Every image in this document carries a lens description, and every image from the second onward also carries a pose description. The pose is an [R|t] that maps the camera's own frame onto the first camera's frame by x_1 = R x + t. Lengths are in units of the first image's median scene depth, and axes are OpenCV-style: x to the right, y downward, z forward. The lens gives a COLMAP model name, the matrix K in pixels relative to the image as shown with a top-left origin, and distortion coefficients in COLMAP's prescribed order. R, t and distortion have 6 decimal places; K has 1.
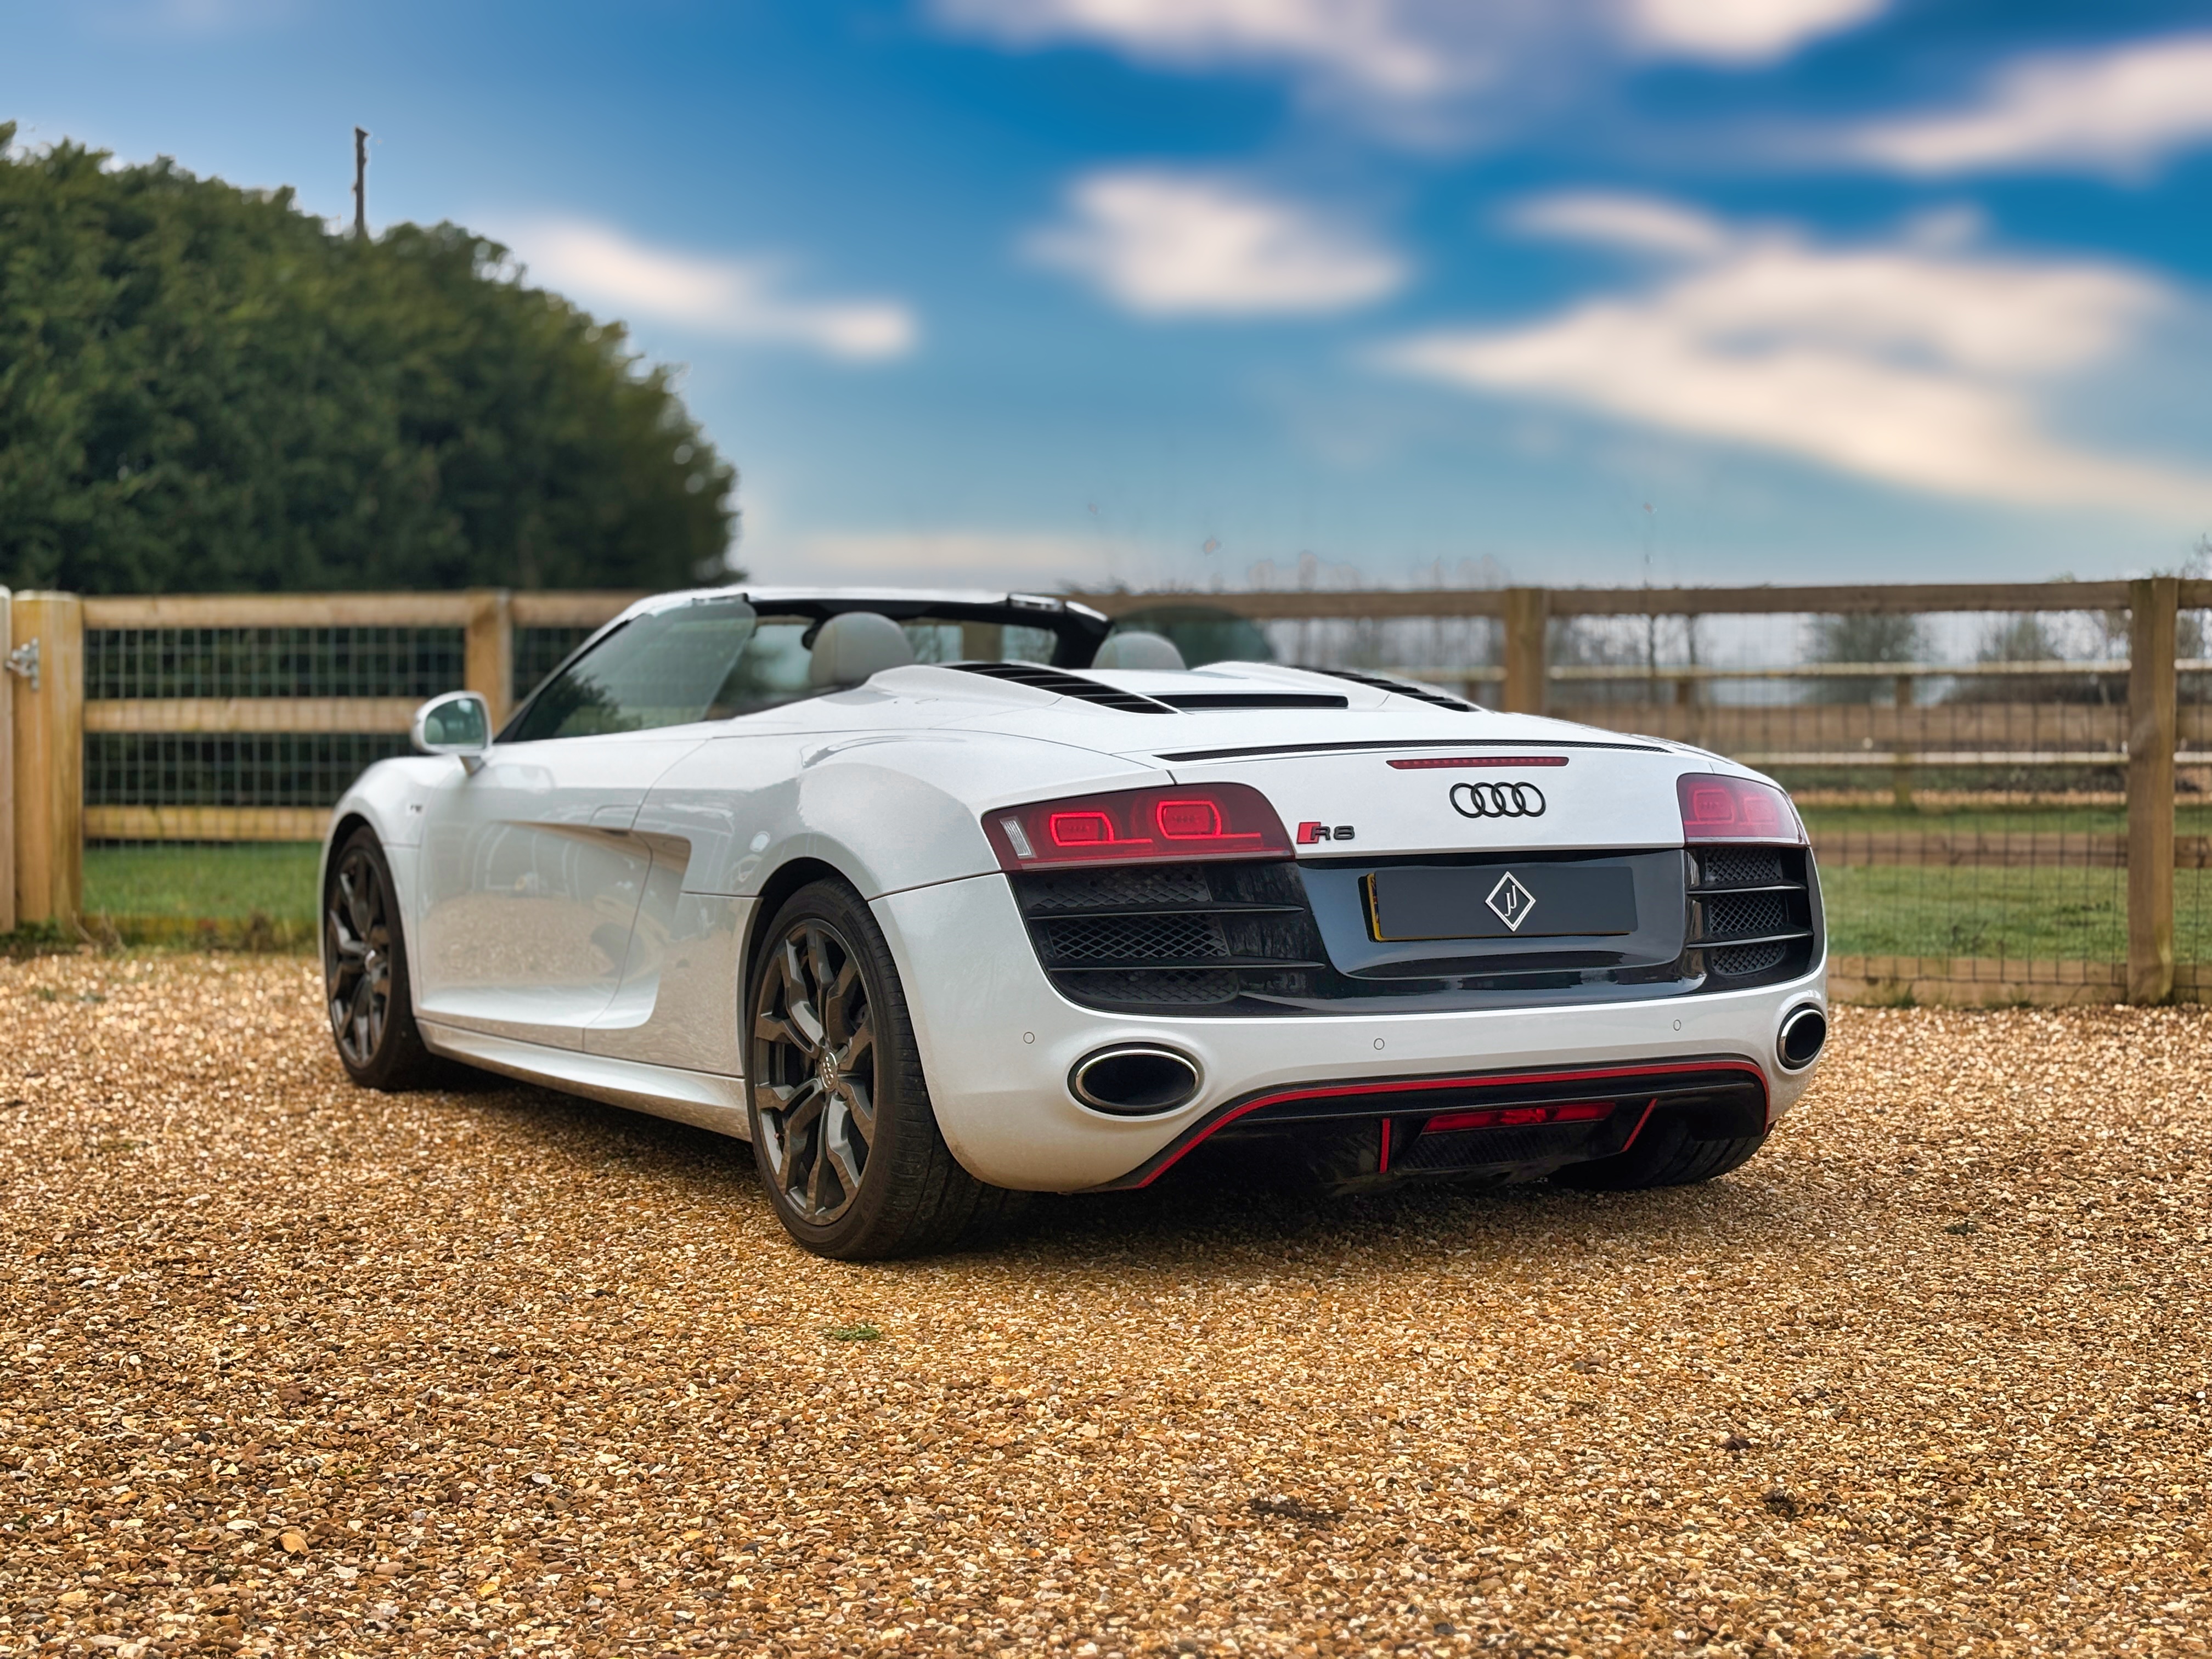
lens RADIAL K [[3290.9, 0, 1104.8], [0, 3290.9, 811.1], [0, 0, 1]] dist [0.262571, -1.127682]
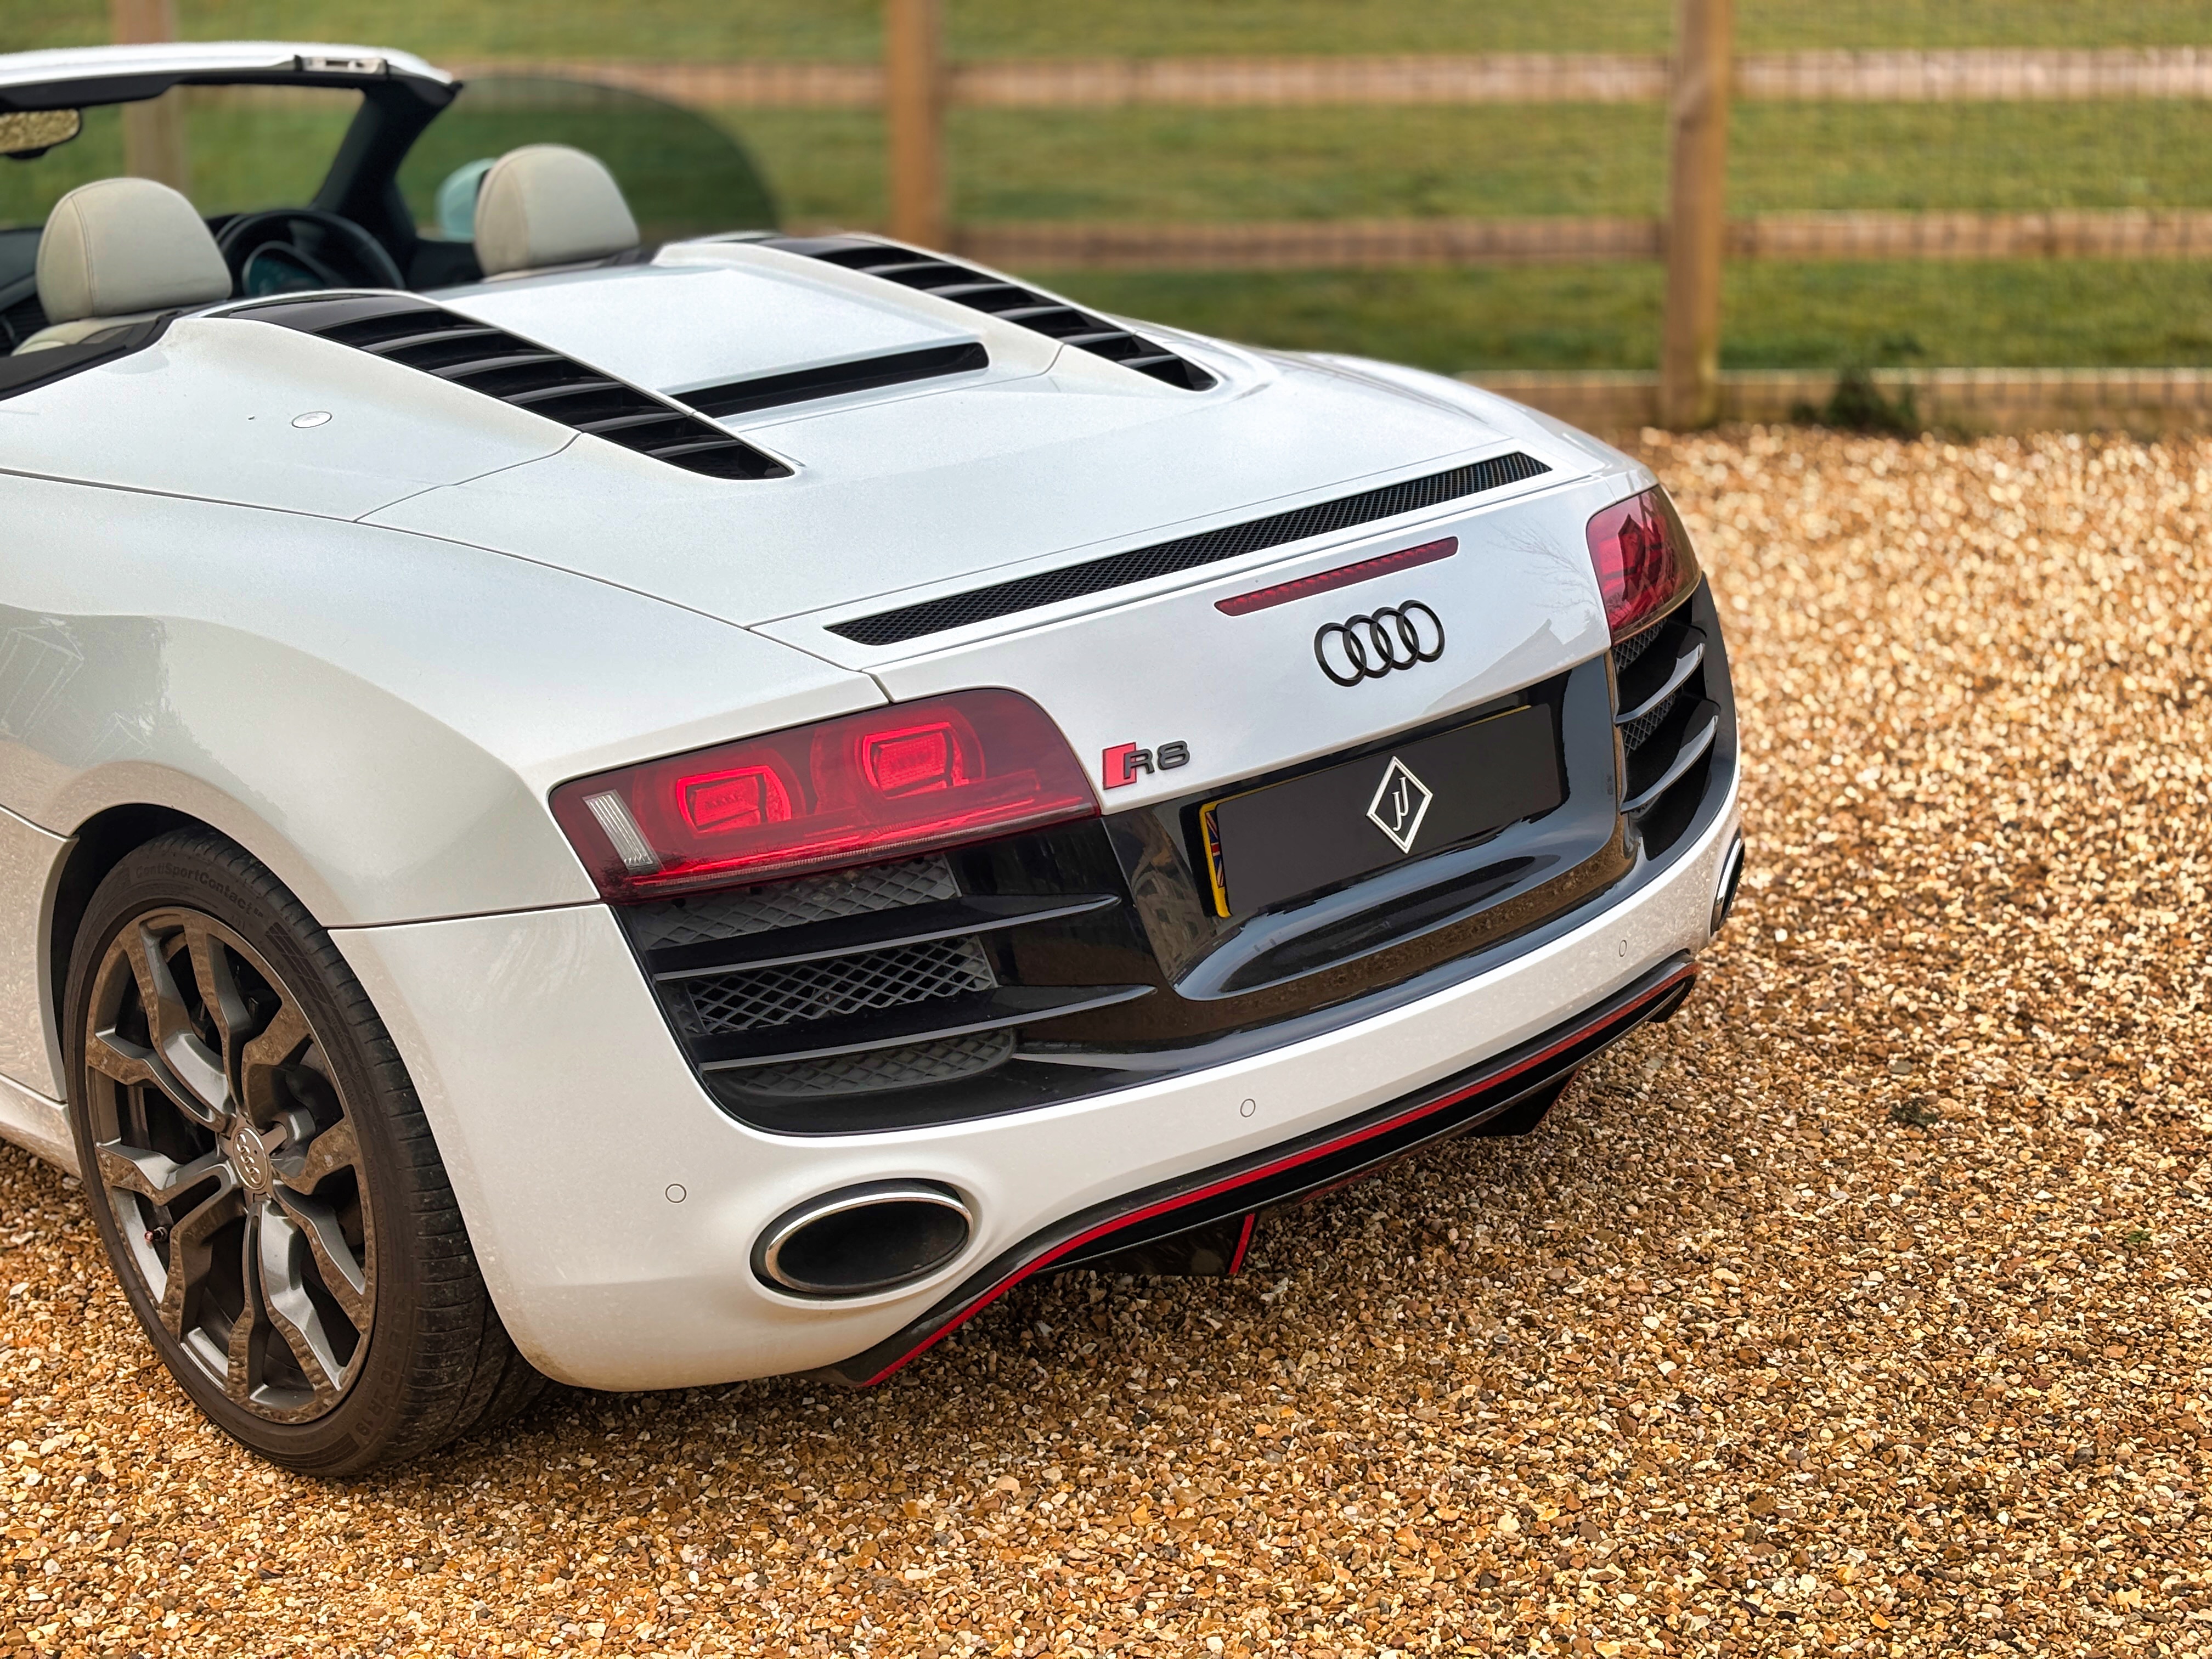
lens RADIAL K [[3350.6, 0, 1106.0], [0, 3350.6, 829.5], [0, 0, 1]] dist [0.264115, -1.220316]
pose [[0.960599, -0.091800, 0.262341, -0.092760], [0.017497, 0.961982, 0.272553, -0.138665], [-0.277387, -0.257224, 0.925685, 0.440280]]
